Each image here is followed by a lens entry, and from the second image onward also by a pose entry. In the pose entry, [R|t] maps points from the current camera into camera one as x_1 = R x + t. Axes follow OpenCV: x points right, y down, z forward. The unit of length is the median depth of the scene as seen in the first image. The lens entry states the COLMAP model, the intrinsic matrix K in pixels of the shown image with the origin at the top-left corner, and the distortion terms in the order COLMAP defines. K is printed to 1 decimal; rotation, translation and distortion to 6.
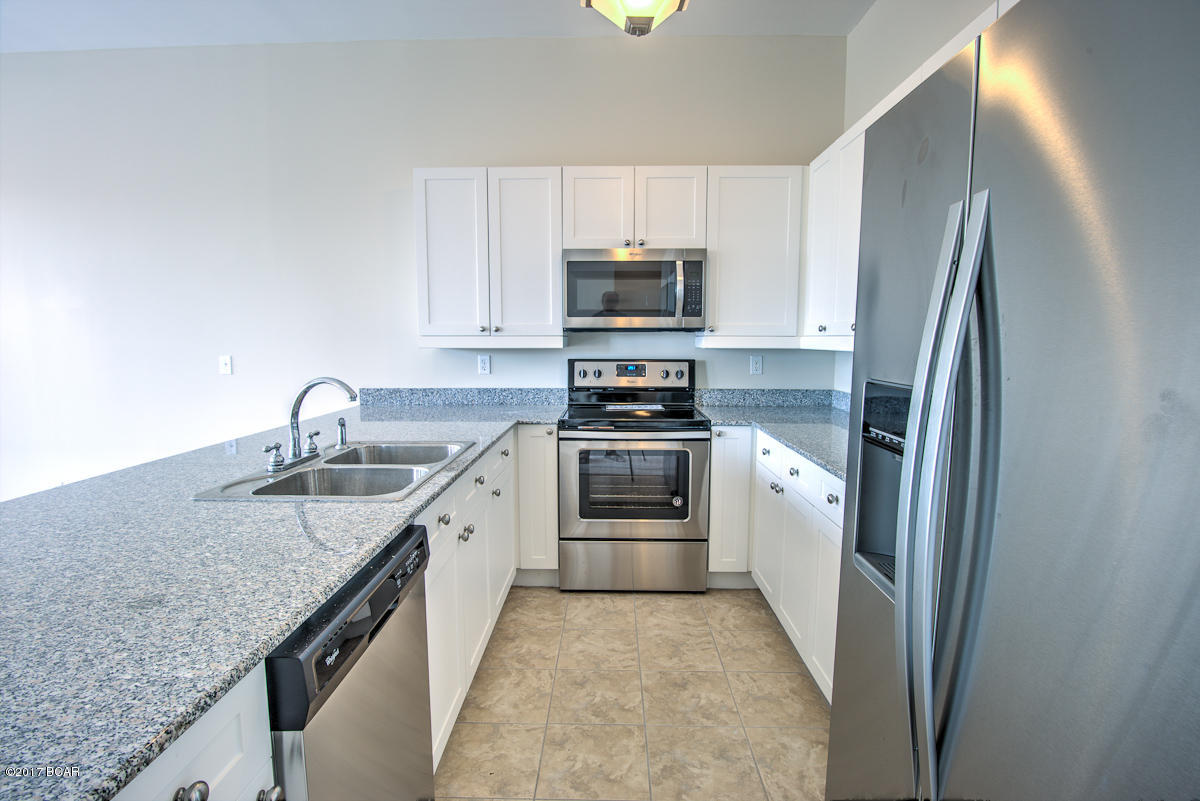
lens RADIAL K [[580.7, 0, 600.0], [0, 580.7, 400.5], [0, 0, 1]] dist [-0.020929, -0.000580]
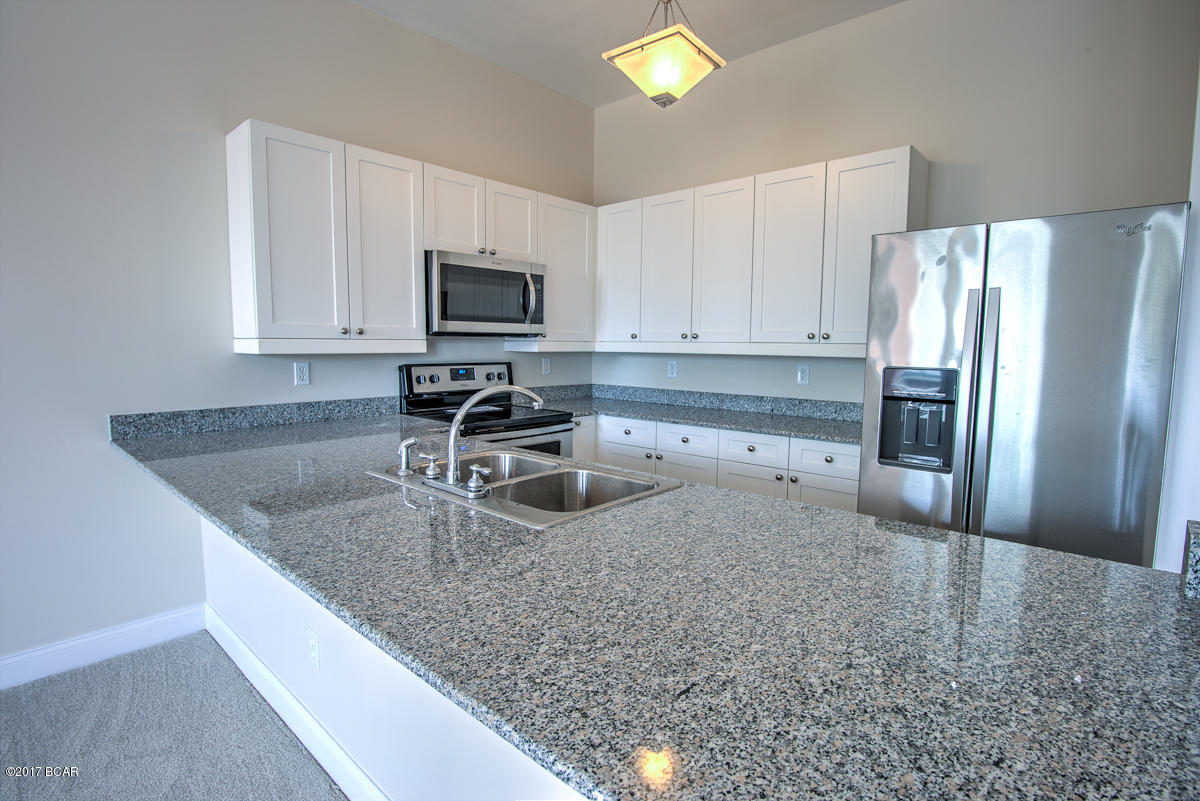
lens RADIAL K [[580.7, 0, 600.0], [0, 580.7, 400.5], [0, 0, 1]] dist [-0.020929, -0.000580]
pose [[0.654681, -0.068860, 0.752762, -0.598517], [0.073715, 0.996912, 0.027084, -0.016812], [-0.752302, 0.037759, 0.657735, 0.165880]]
